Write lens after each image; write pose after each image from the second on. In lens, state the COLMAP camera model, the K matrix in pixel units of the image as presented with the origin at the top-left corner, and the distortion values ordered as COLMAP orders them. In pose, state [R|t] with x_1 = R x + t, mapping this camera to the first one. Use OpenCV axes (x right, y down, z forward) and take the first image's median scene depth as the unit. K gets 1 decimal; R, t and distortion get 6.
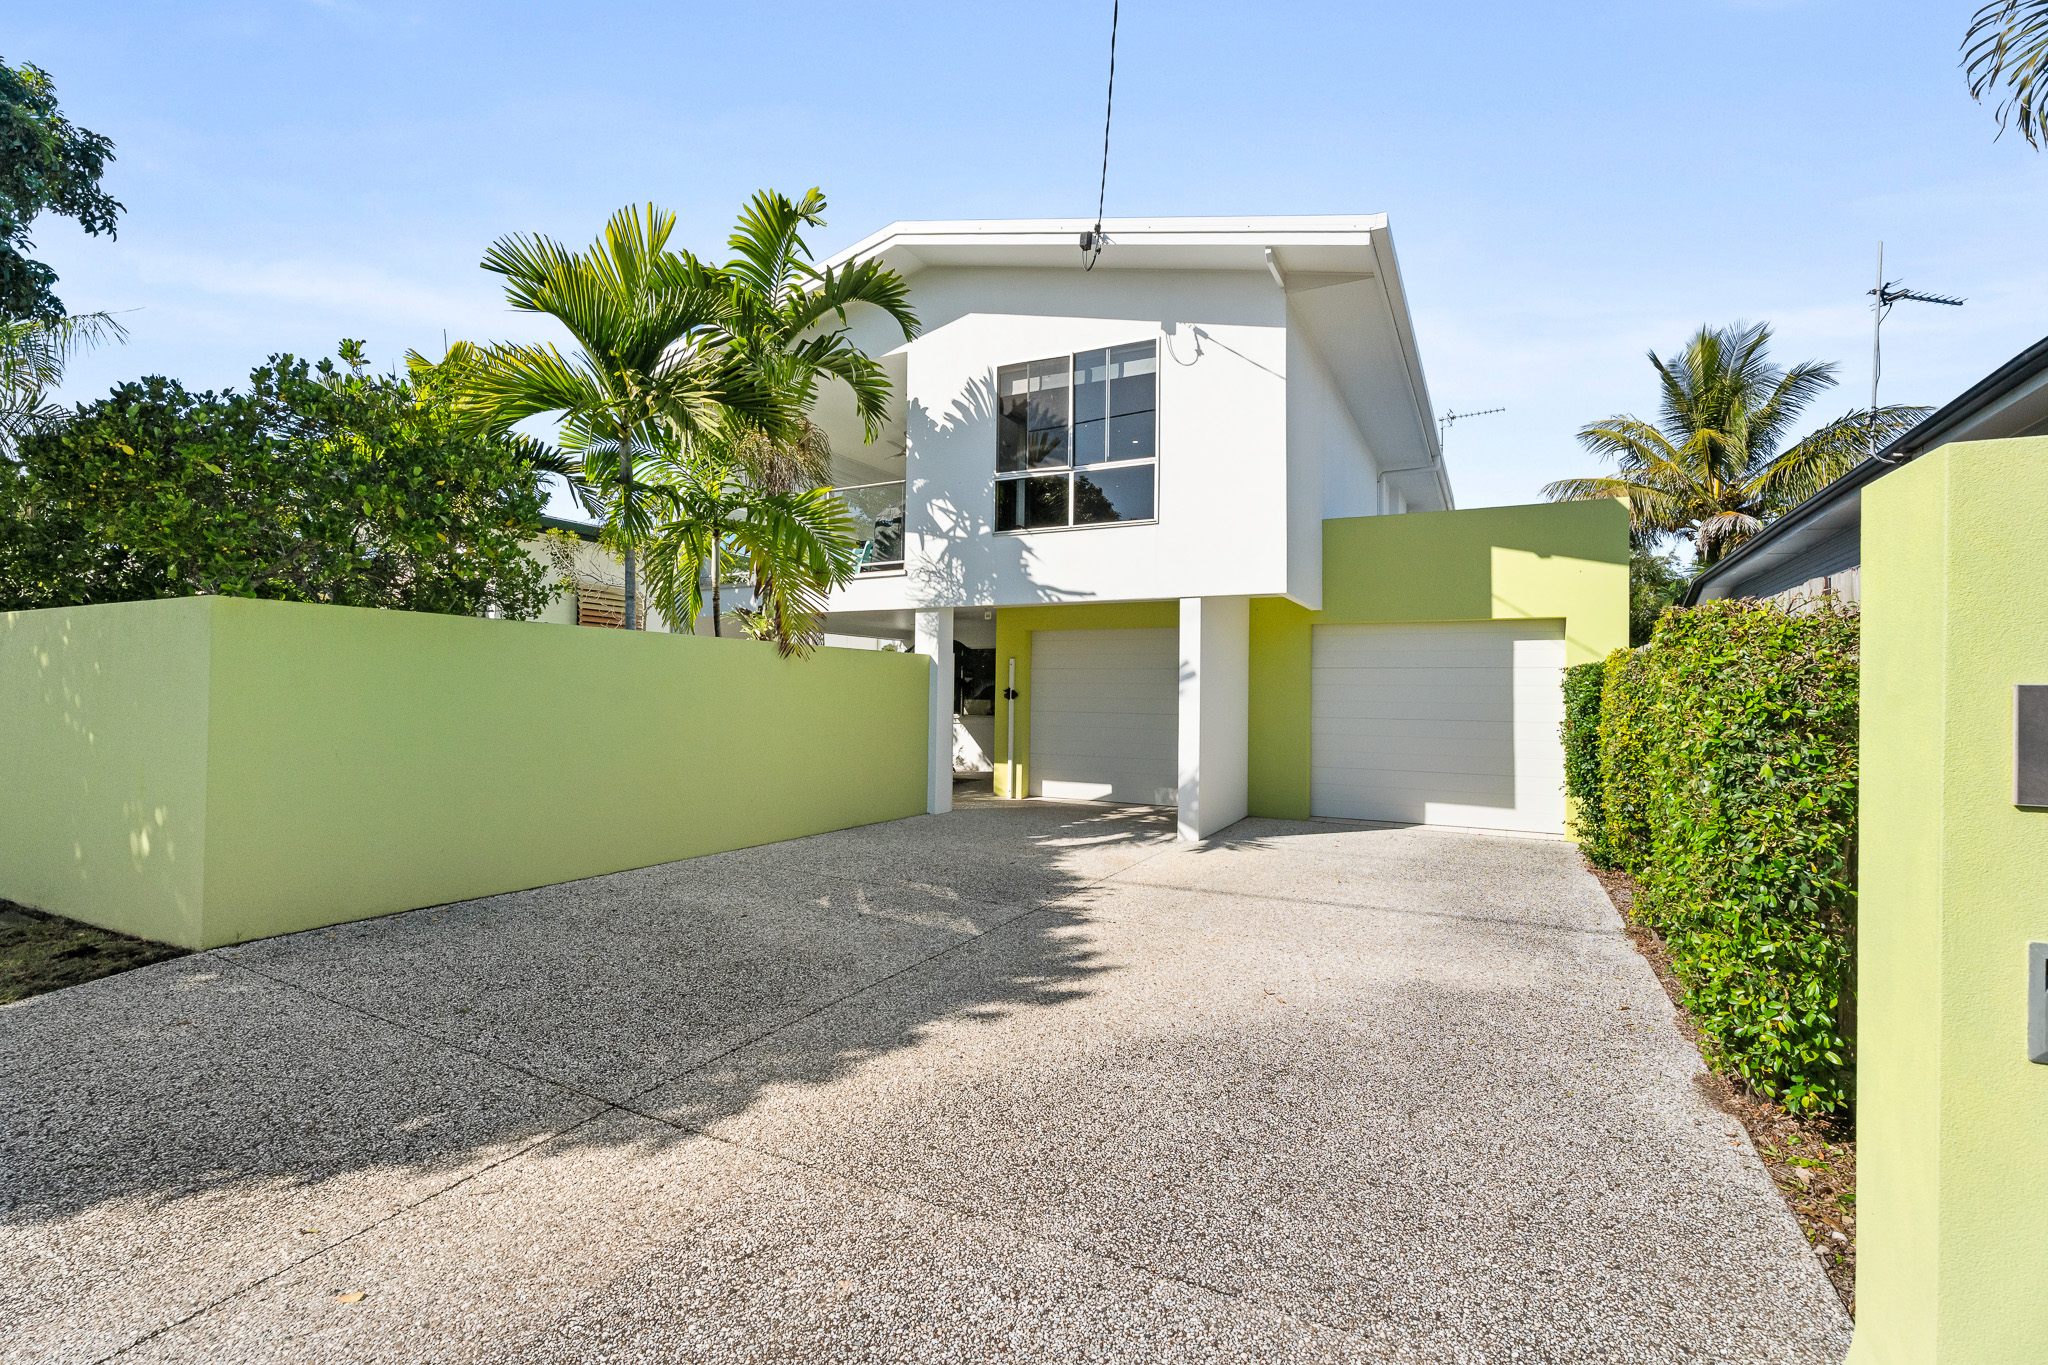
lens RADIAL K [[911.4, 0, 1023.4], [0, 911.4, 685.4], [0, 0, 1]] dist [0.002371, 0.000089]
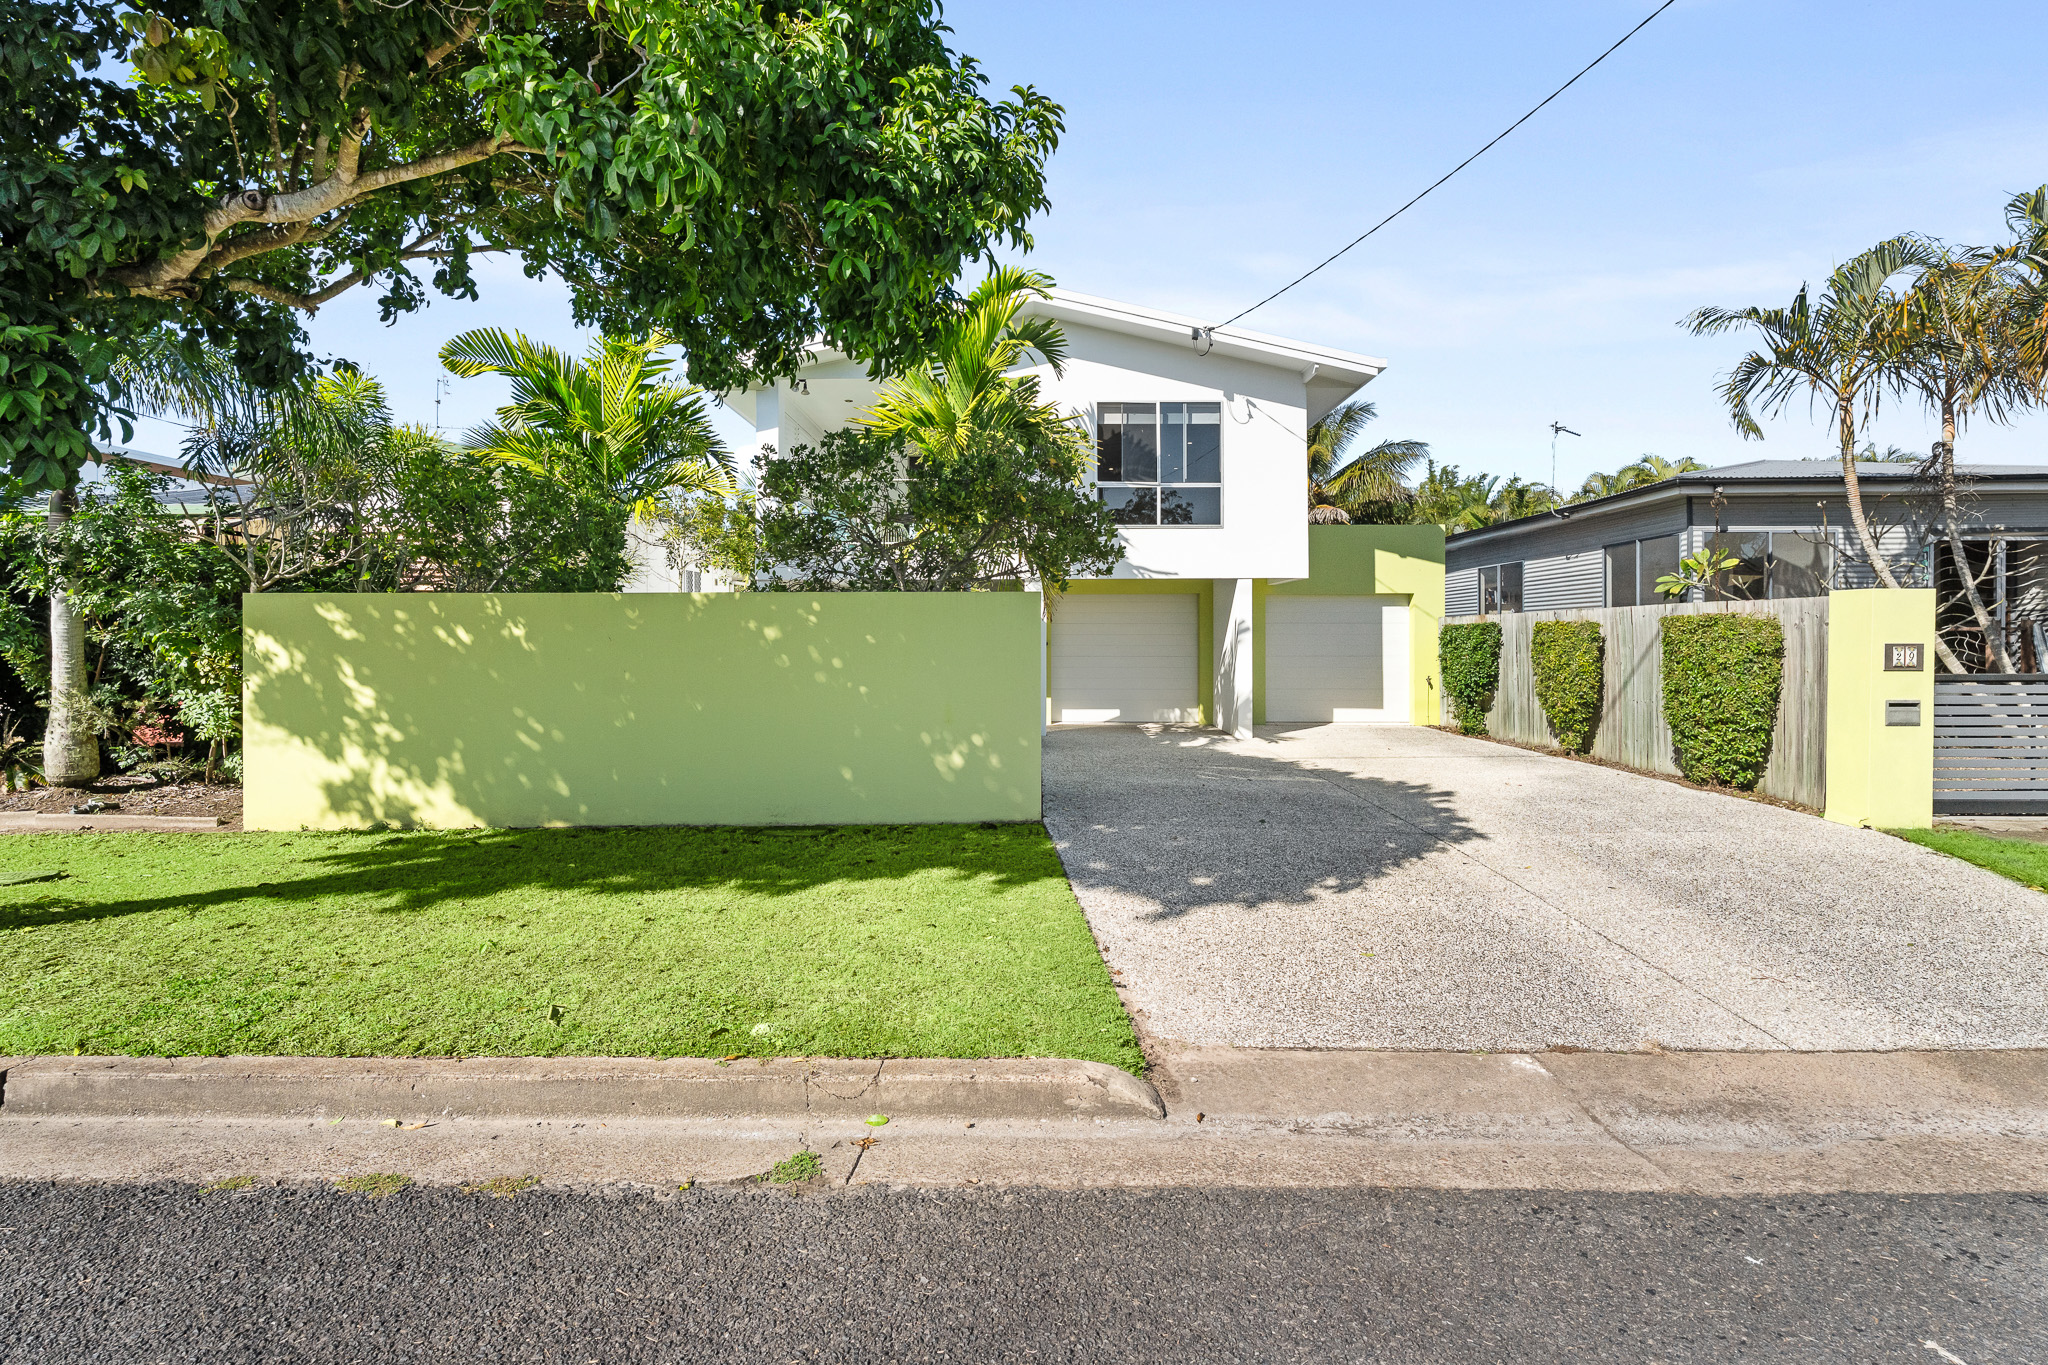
lens RADIAL K [[928.6, 0, 1014.6], [0, 928.6, 665.9], [0, 0, 1]] dist [-0.000352, -0.000007]
pose [[0.888378, -0.028238, 0.458244, -0.832403], [0.008846, 0.998974, 0.044410, -0.023028], [-0.459028, -0.035399, 0.887716, -0.189728]]
